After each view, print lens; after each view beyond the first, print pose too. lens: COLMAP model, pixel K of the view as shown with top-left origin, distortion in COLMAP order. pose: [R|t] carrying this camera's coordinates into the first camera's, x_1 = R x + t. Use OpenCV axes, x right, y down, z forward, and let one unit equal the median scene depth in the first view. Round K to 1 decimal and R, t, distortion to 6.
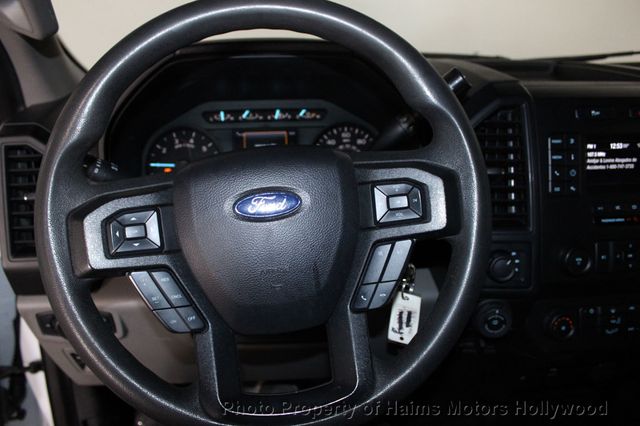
lens RADIAL K [[533.1, 0, 316.0], [0, 533.1, 212.8], [0, 0, 1]] dist [-0.152113, 0.120058]
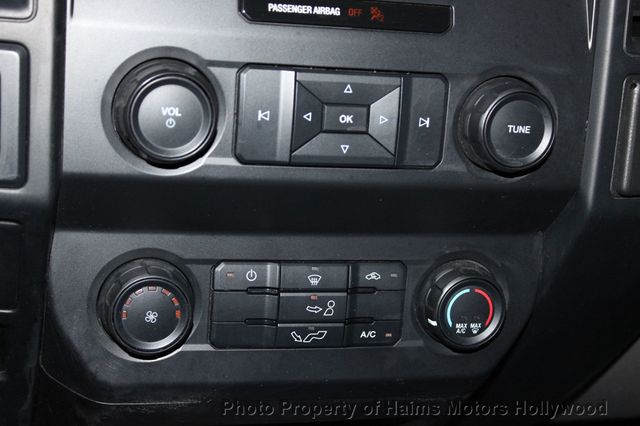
lens RADIAL K [[1182.3, 0, 313.3], [0, 1182.3, 214.8], [0, 0, 1]] dist [0.021594, 0.000000]
pose [[0.980104, 0.065700, 0.187294, 0.477102], [-0.085094, 0.991595, 0.097457, 0.077118], [-0.179317, -0.111456, 0.977457, 0.238328]]
